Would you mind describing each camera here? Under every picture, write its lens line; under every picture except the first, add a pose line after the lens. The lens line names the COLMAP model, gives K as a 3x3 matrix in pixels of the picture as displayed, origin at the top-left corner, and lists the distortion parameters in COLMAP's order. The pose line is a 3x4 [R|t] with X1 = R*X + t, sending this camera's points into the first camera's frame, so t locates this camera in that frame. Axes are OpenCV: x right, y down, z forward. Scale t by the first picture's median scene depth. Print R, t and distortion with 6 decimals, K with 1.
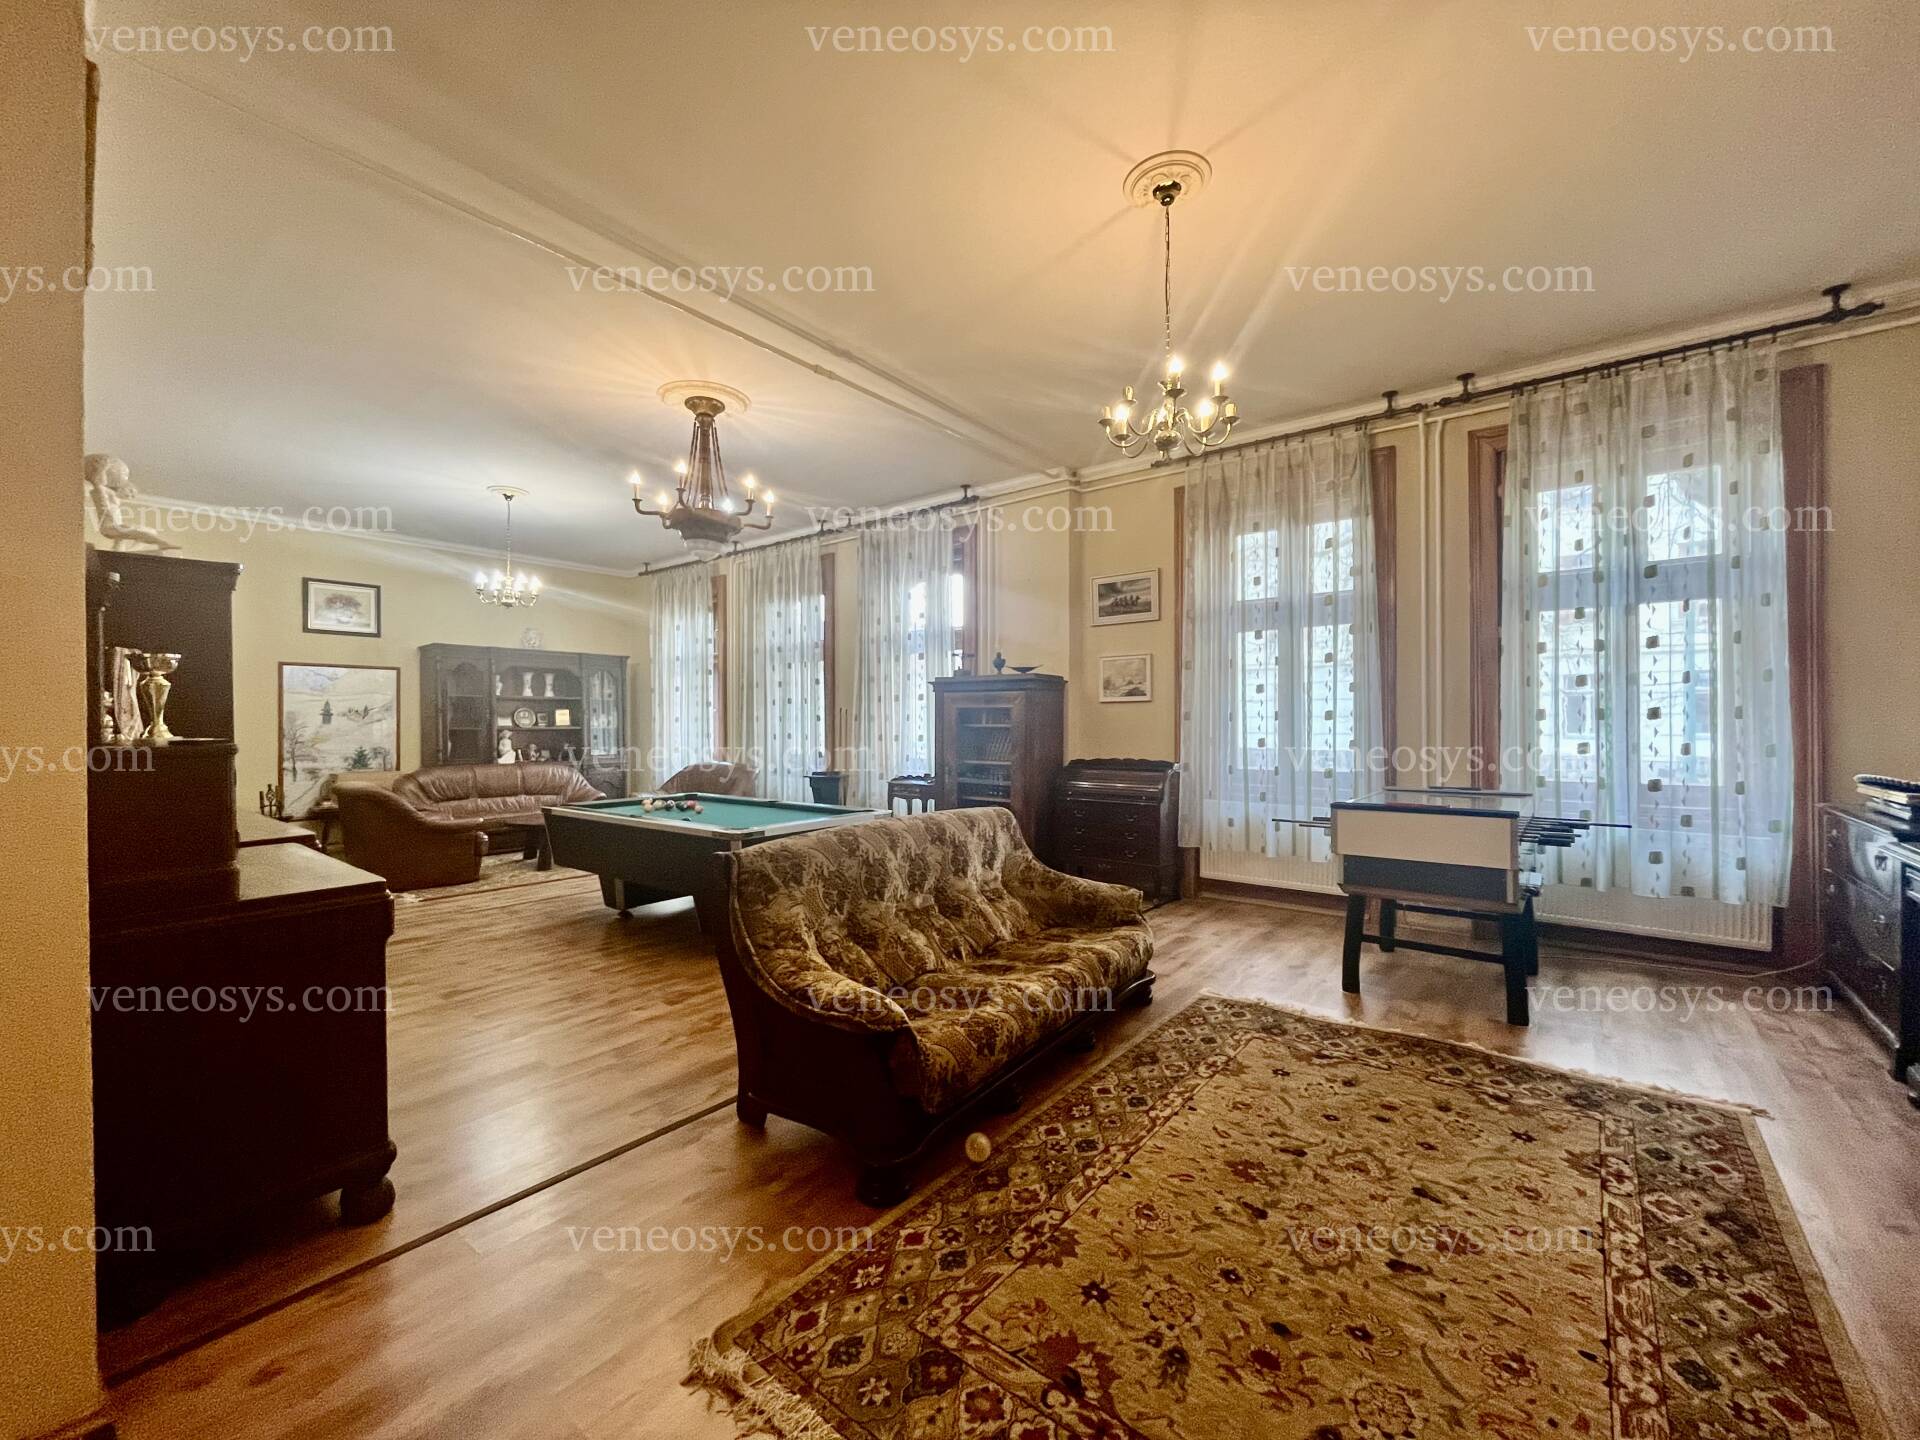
lens RADIAL K [[776.0, 0, 956.9], [0, 776.0, 722.8], [0, 0, 1]] dist [-0.002359, -0.000844]
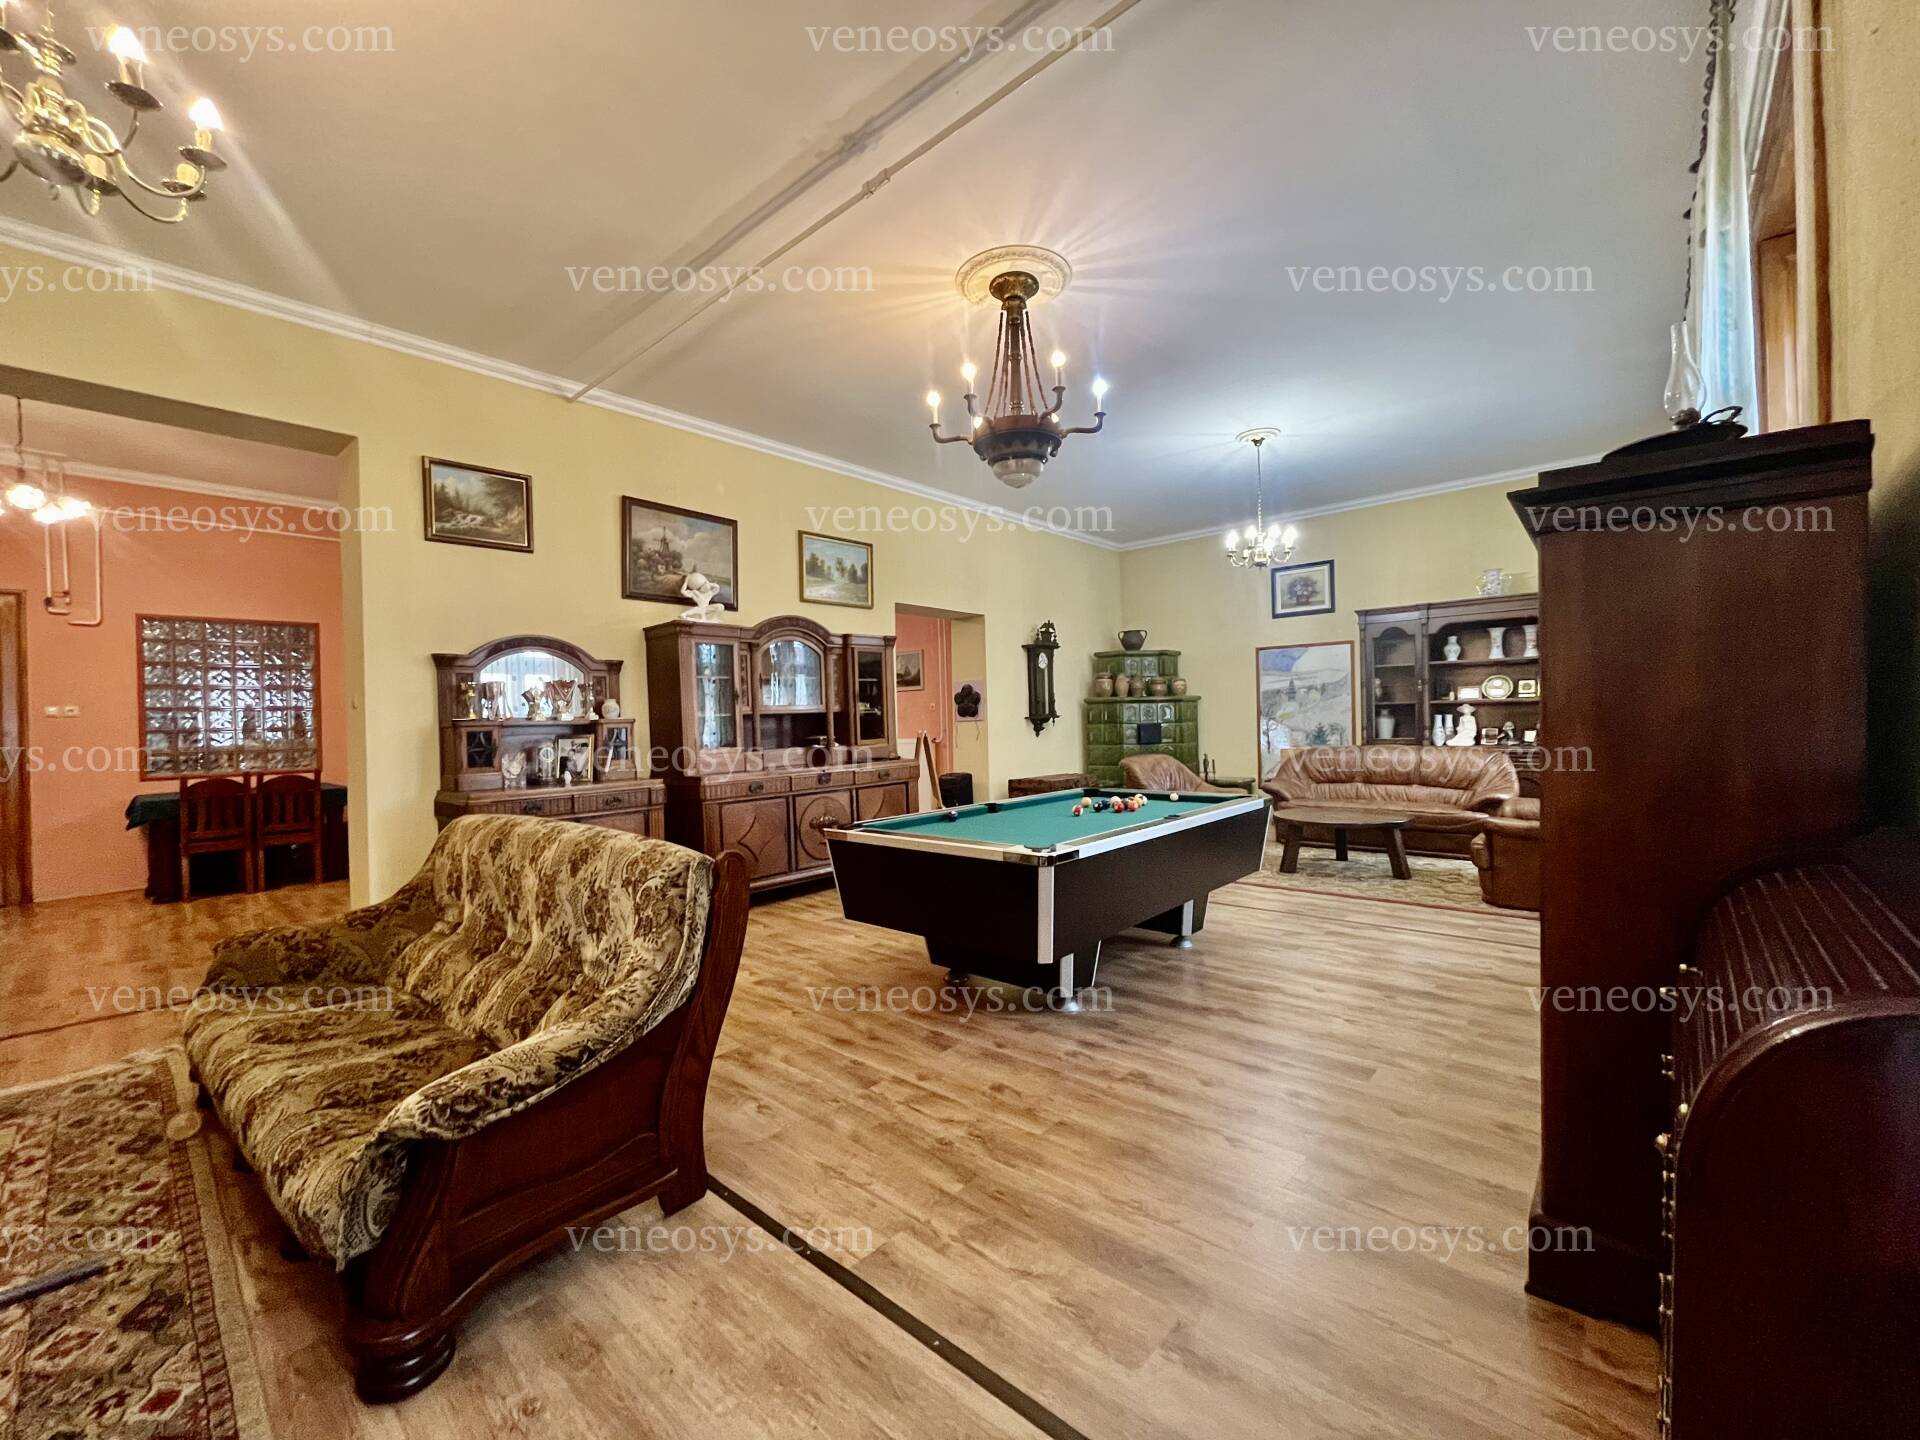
lens RADIAL K [[776.0, 0, 956.9], [0, 776.0, 722.8], [0, 0, 1]] dist [-0.002359, -0.000844]
pose [[-0.063318, 0.010392, -0.997939, 0.455511], [0.024035, 0.999672, 0.008885, 0.017498], [0.997704, -0.023422, -0.063547, 0.983712]]
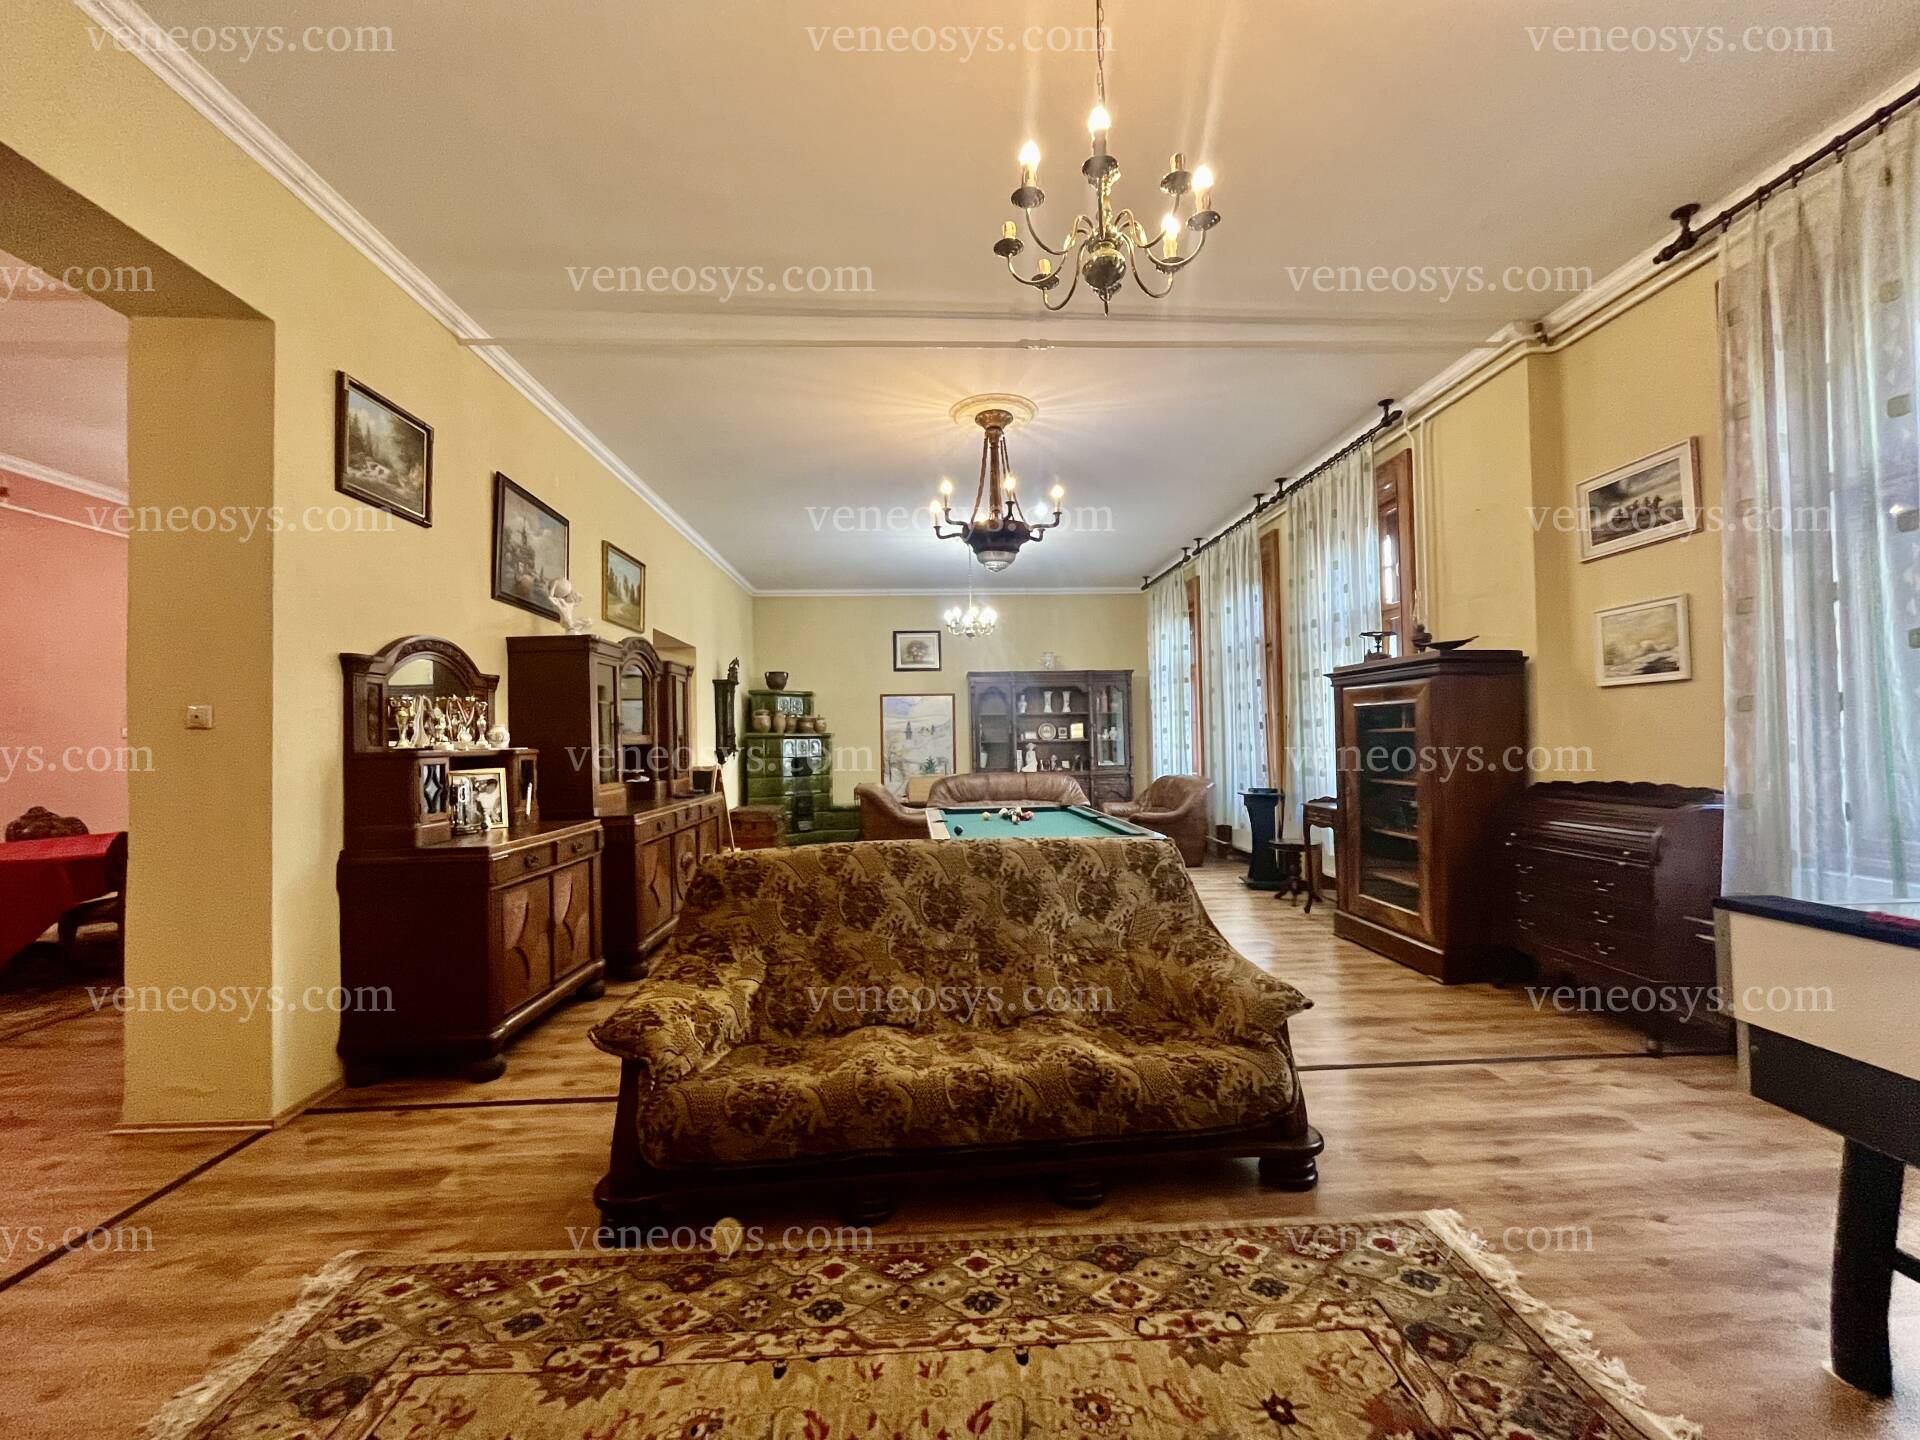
lens RADIAL K [[776.0, 0, 956.9], [0, 776.0, 722.8], [0, 0, 1]] dist [-0.002359, -0.000844]
pose [[0.658556, -0.027424, -0.752032, 0.392253], [0.015306, 0.999617, -0.023049, 0.009138], [0.752376, 0.003668, 0.658724, 0.300519]]
